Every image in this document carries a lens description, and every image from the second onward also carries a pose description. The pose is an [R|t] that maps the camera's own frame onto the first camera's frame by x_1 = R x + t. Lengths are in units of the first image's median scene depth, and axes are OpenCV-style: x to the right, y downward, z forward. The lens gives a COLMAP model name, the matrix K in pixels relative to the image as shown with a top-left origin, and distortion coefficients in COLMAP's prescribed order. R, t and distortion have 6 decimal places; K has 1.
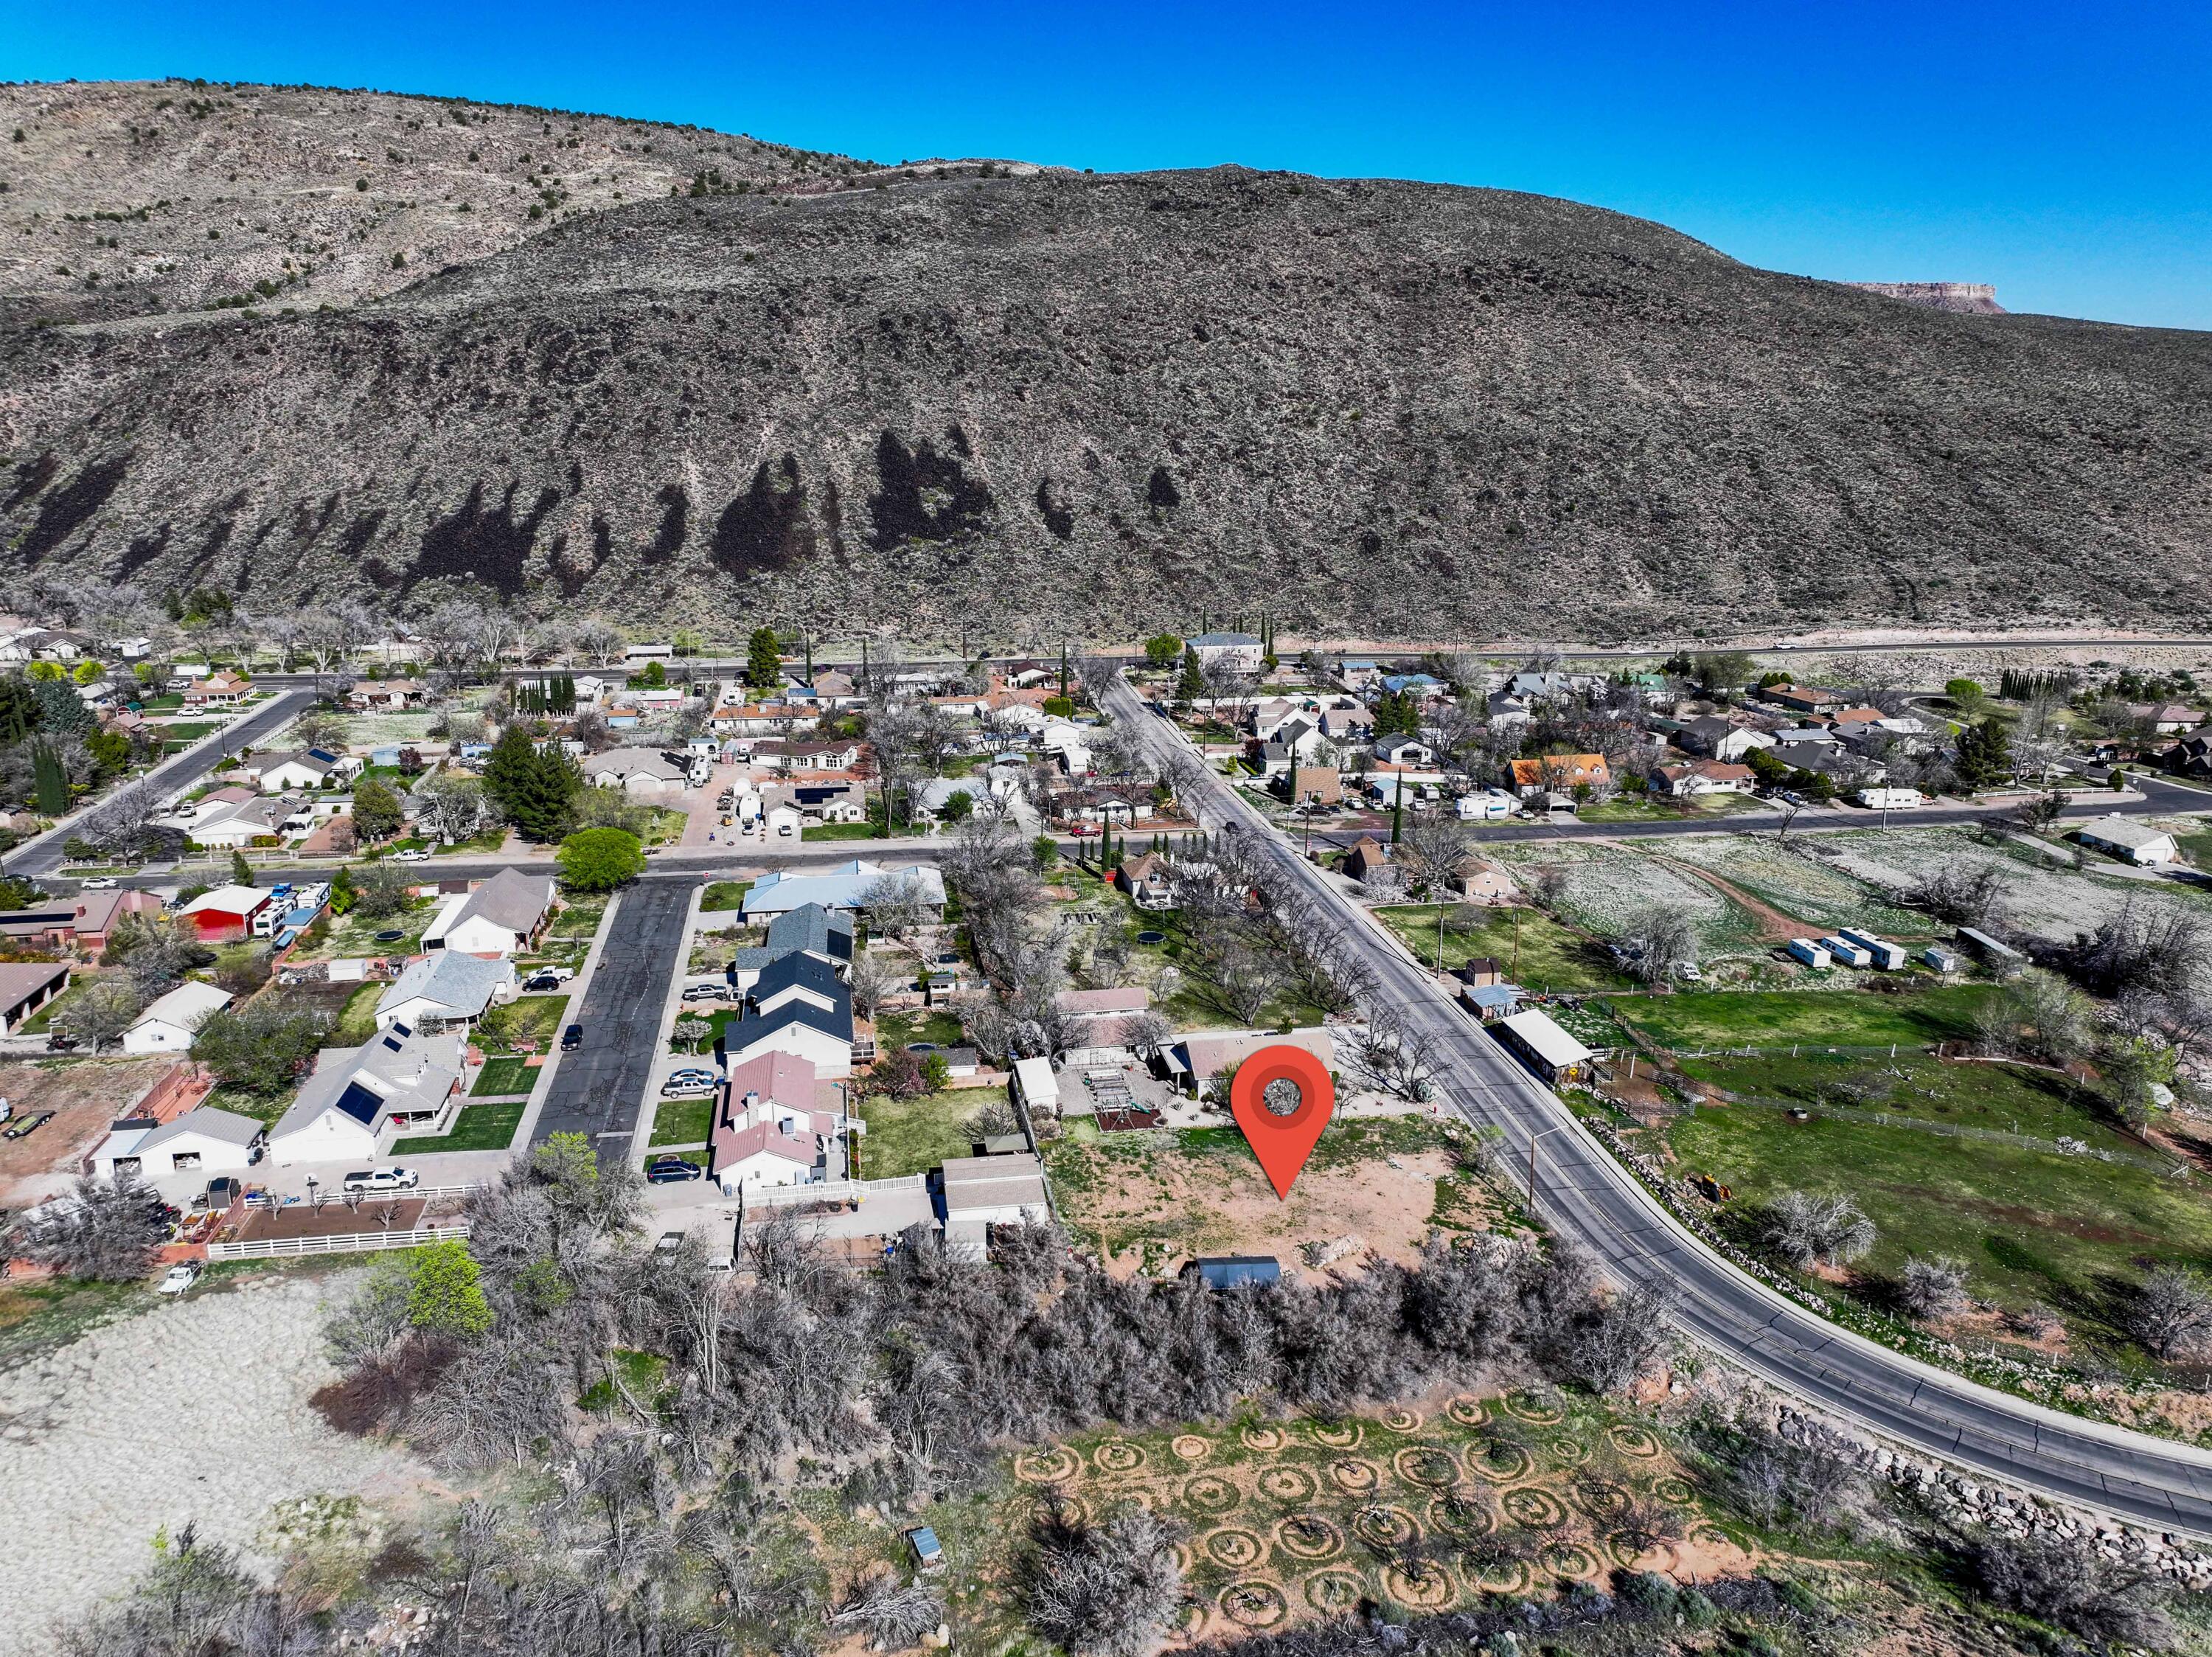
lens RADIAL K [[1555.5, 0, 1111.0], [0, 1555.5, 830.4], [0, 0, 1]] dist [0.002165, 0.013157]
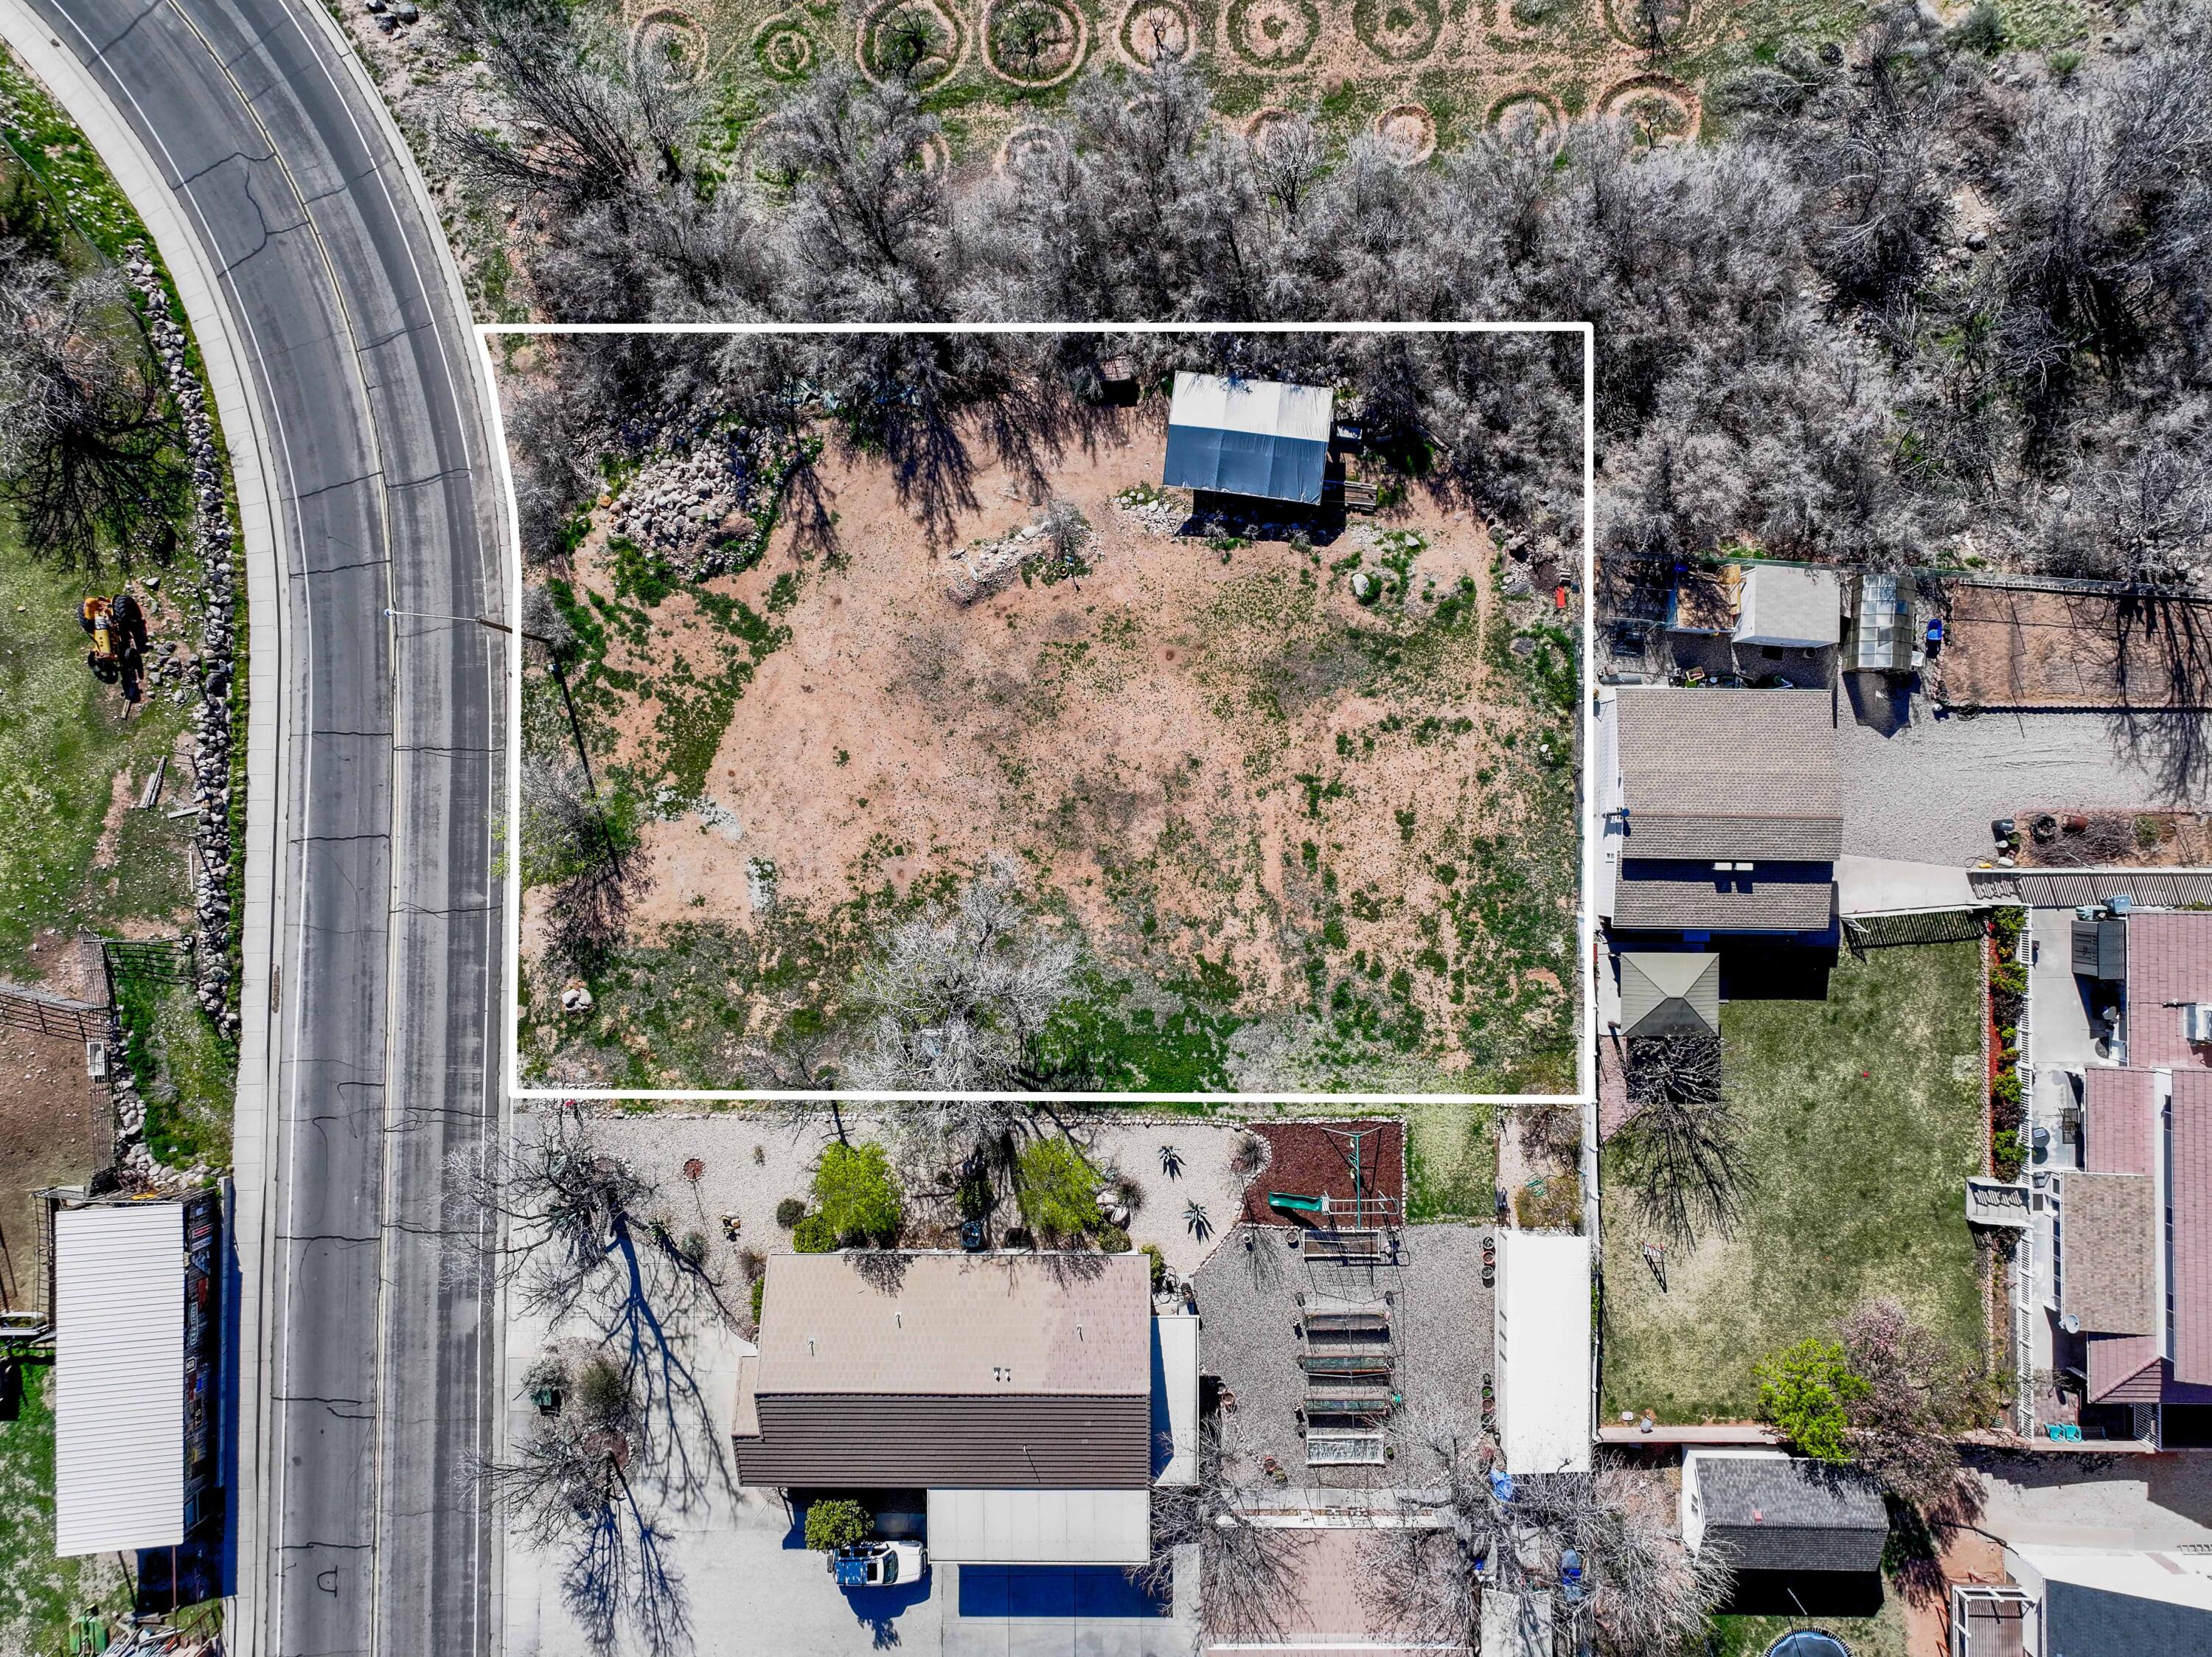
lens RADIAL K [[1555.5, 0, 1111.0], [0, 1555.5, 830.4], [0, 0, 1]] dist [0.002165, 0.013157]
pose [[-0.984560, -0.175015, -0.003385, 0.060636], [0.040621, -0.247238, 0.968103, -0.135785], [-0.170269, 0.953018, 0.250530, 0.580389]]
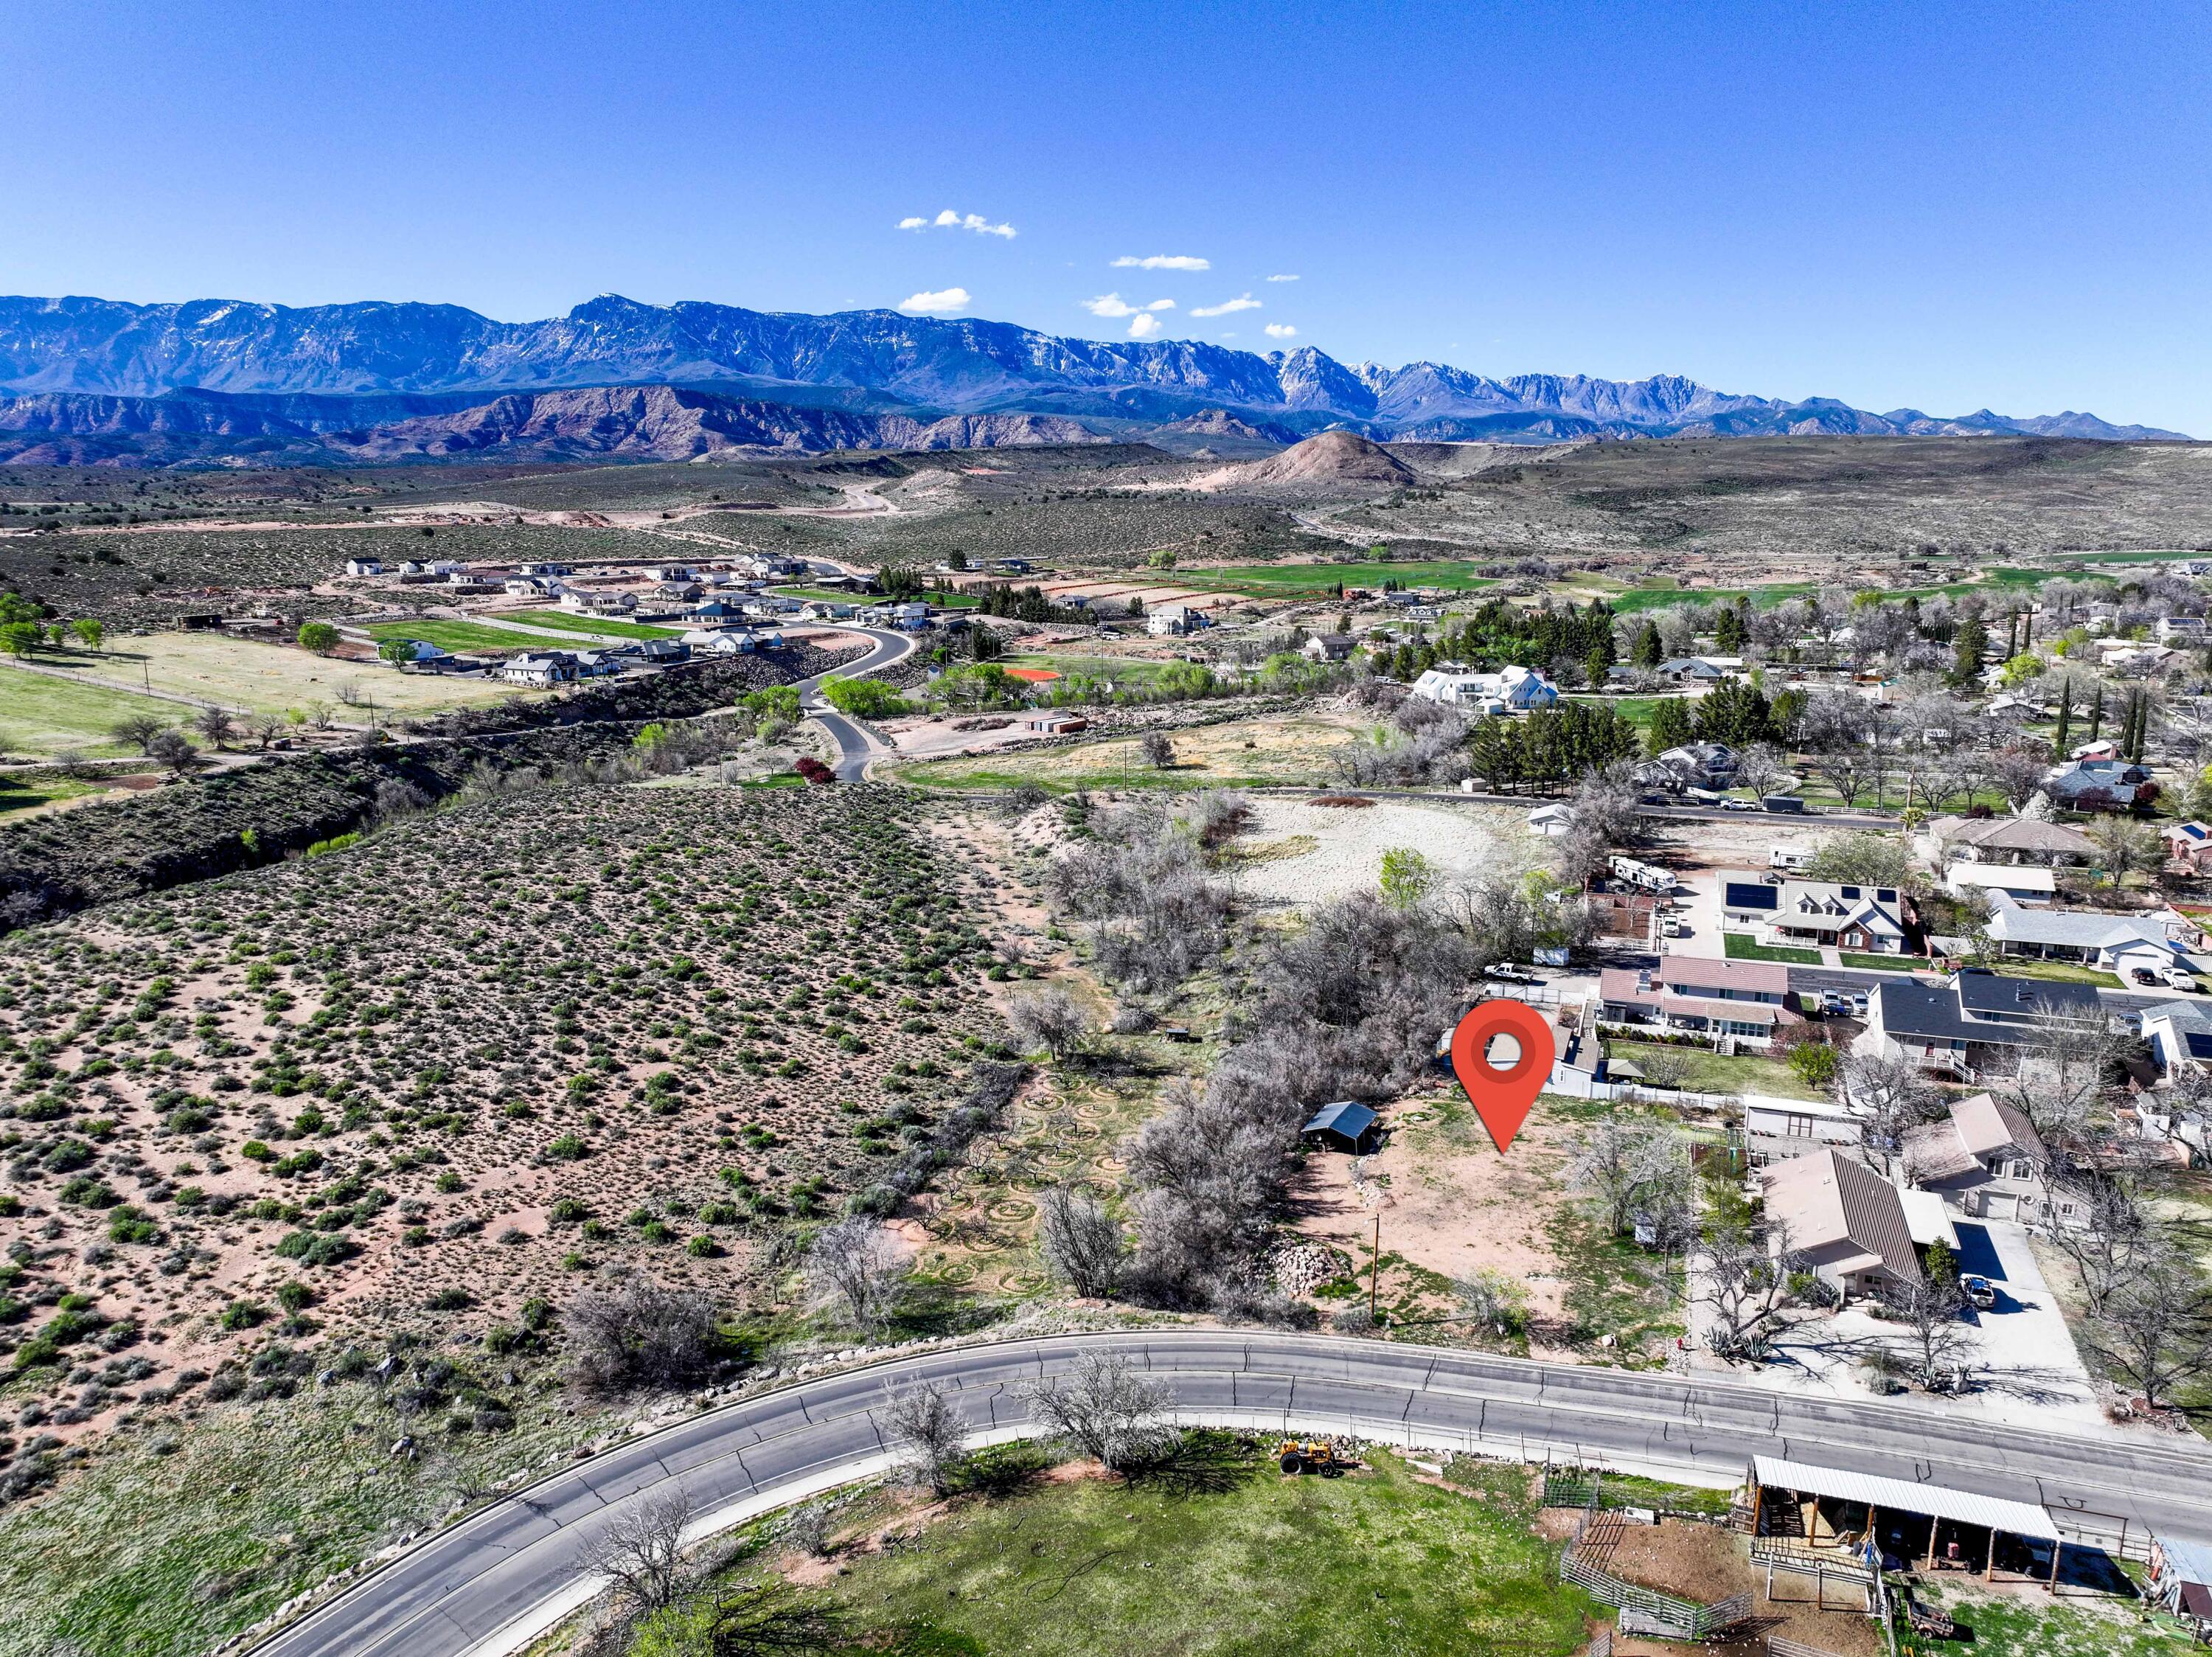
lens RADIAL K [[1555.5, 0, 1111.0], [0, 1555.5, 830.4], [0, 0, 1]] dist [0.002165, 0.013157]
pose [[-0.499739, 0.168771, -0.849574, 0.586935], [-0.223008, 0.922698, 0.314476, -0.110903], [0.836976, 0.346618, -0.423471, 0.721117]]
